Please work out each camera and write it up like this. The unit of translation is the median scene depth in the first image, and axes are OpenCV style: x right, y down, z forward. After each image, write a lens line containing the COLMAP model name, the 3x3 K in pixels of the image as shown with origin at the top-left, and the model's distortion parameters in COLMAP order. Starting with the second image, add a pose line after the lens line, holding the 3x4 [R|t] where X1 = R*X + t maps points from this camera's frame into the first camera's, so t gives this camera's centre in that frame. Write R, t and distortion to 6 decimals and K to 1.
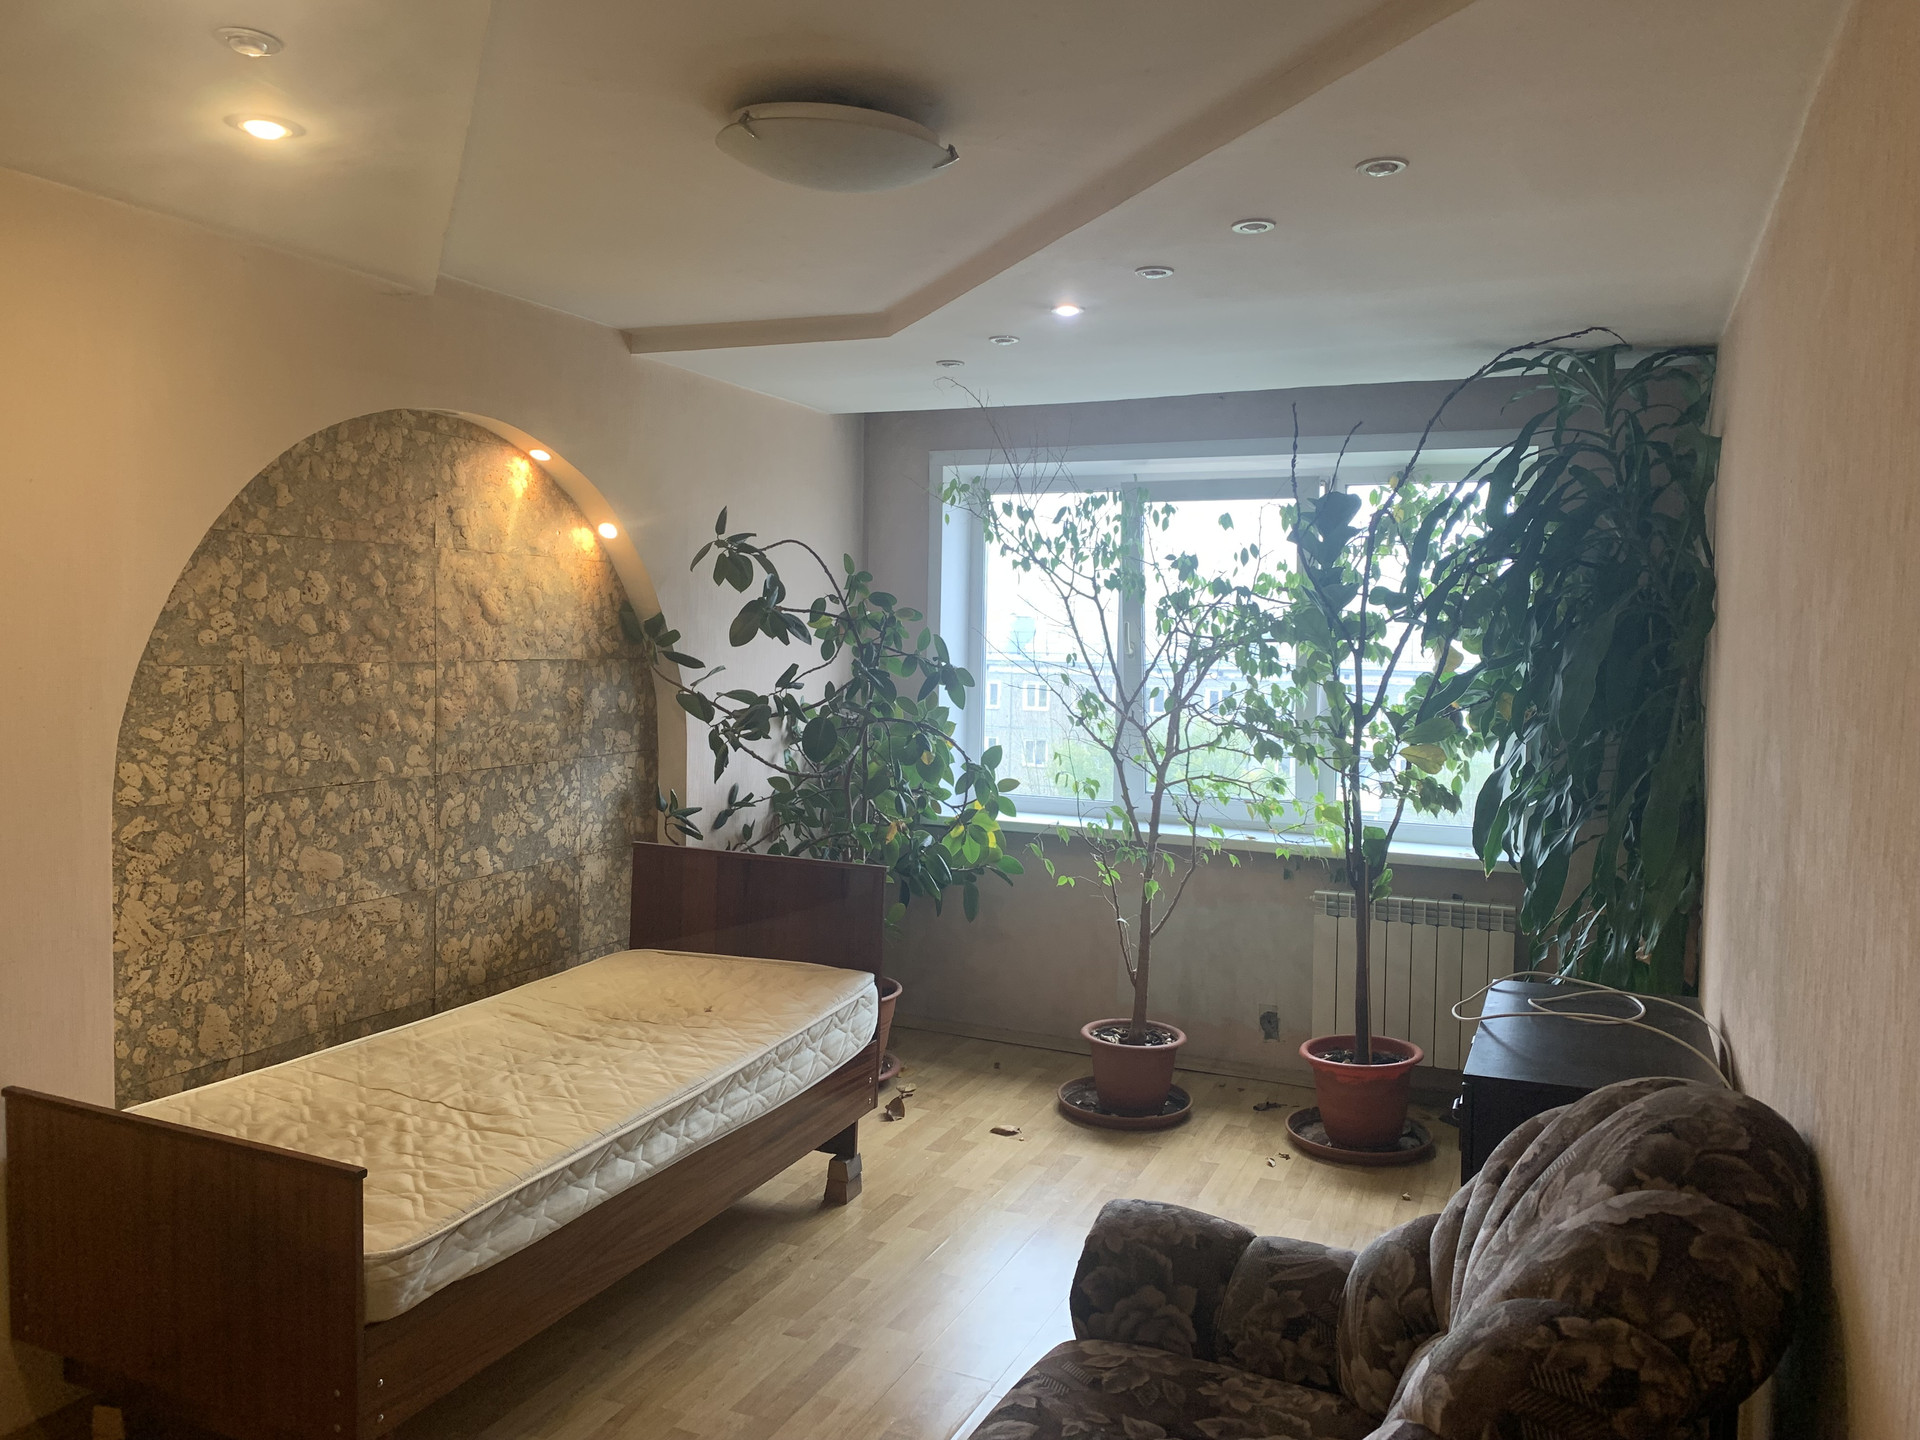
lens RADIAL K [[1469.2, 0, 959.9], [0, 1469.2, 716.8], [0, 0, 1]] dist [0.015809, -0.012900]
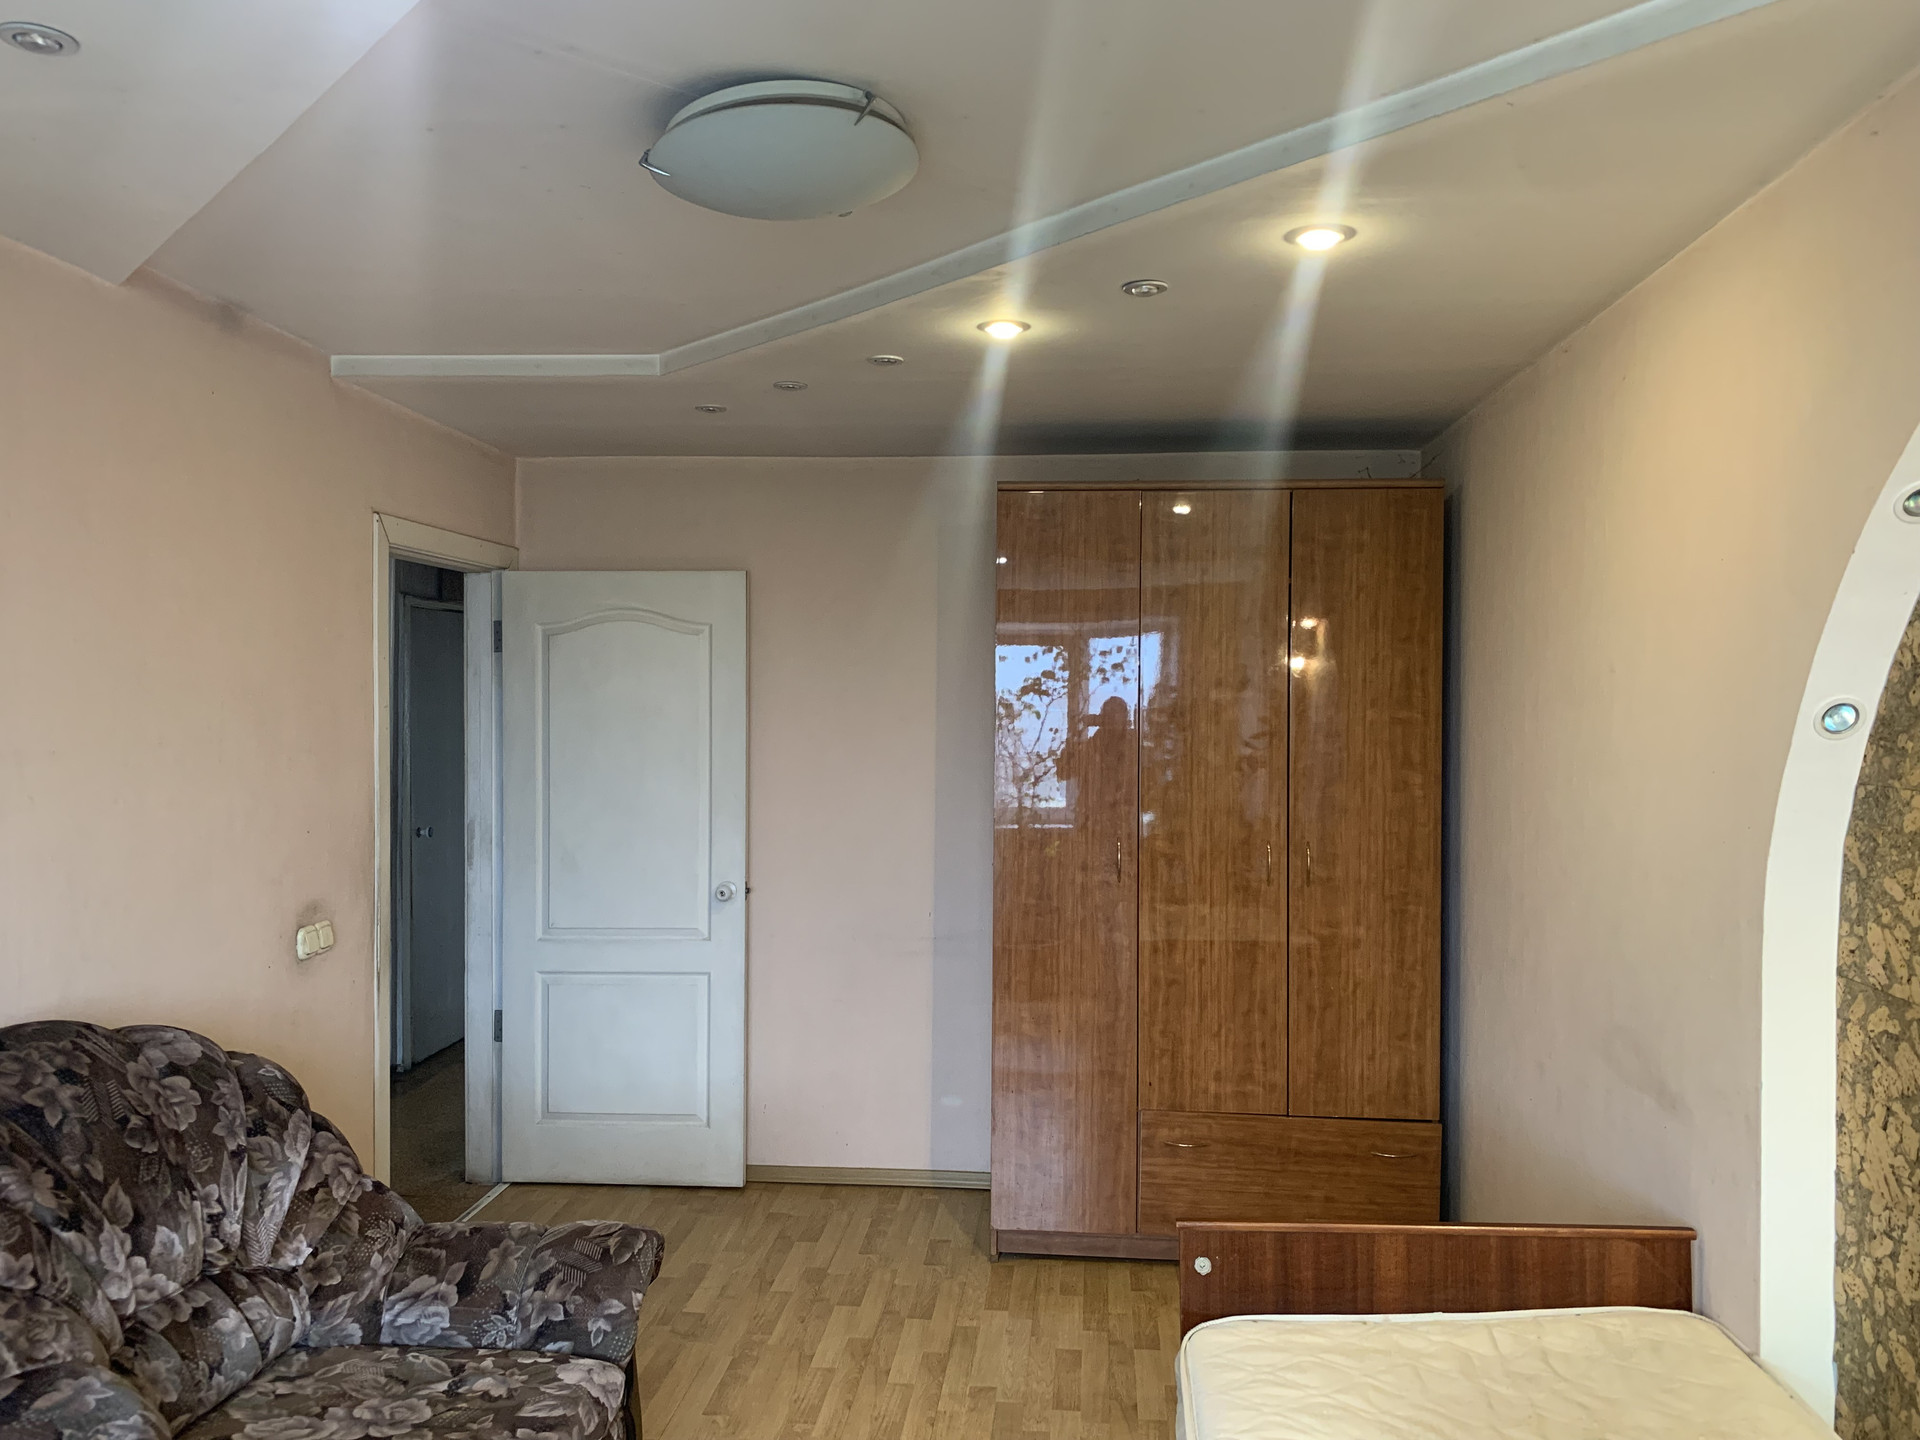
lens RADIAL K [[1469.2, 0, 959.5], [0, 1469.2, 717.6], [0, 0, 1]] dist [0.015809, -0.012900]
pose [[-0.943788, -0.004833, -0.330515, 0.073223], [-0.031352, 0.996694, 0.074953, -0.102658], [0.329060, 0.081102, -0.940820, 1.482189]]
